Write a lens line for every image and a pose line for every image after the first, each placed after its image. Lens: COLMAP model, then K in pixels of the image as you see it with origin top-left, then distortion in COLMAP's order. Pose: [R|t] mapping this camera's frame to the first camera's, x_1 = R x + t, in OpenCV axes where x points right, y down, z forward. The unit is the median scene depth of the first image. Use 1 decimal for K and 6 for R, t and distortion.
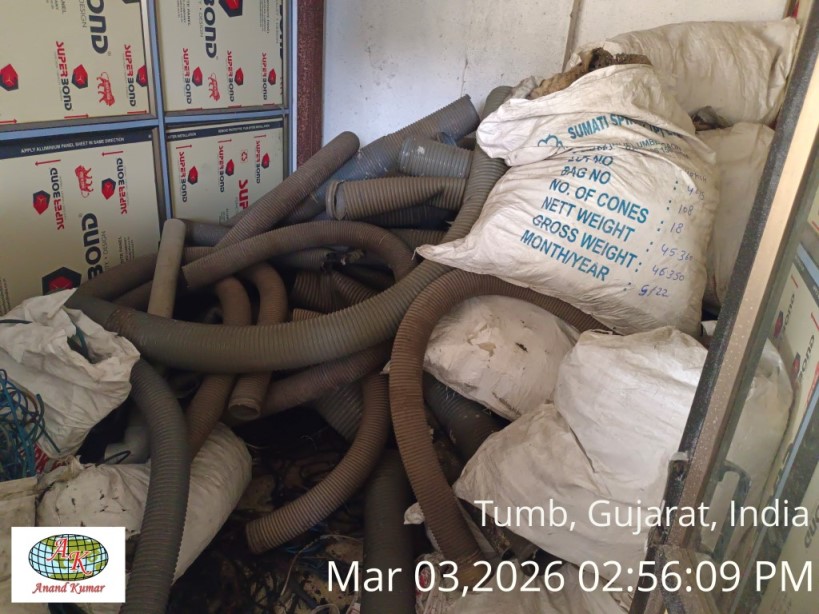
lens RADIAL K [[610.7, 0, 412.2], [0, 610.7, 308.9], [0, 0, 1]] dist [0.033046, -0.041130]
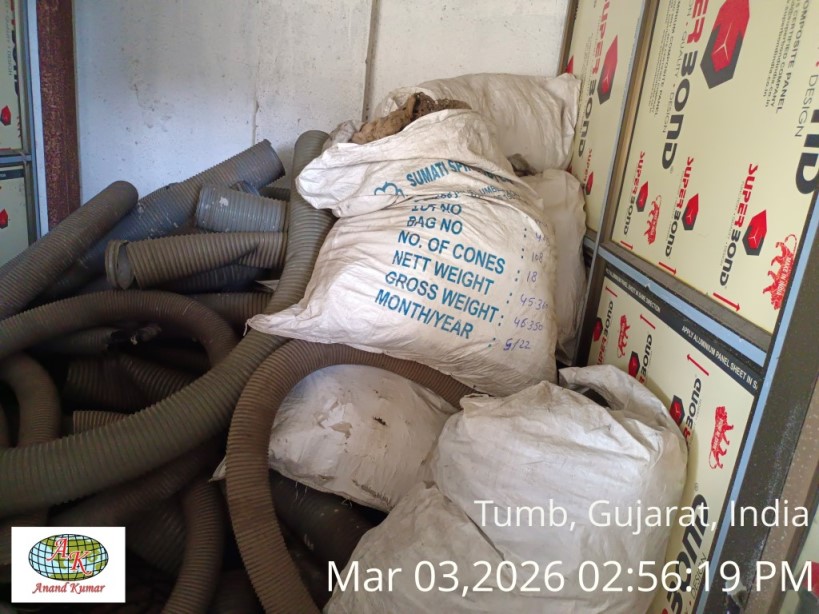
lens RADIAL K [[610.7, 0, 409.8], [0, 610.7, 307.1], [0, 0, 1]] dist [0.033046, -0.041130]
pose [[0.929863, -0.084485, 0.358075, -0.077439], [0.111943, 0.992100, -0.056617, -0.043868], [-0.350463, 0.092730, 0.931975, 0.154311]]
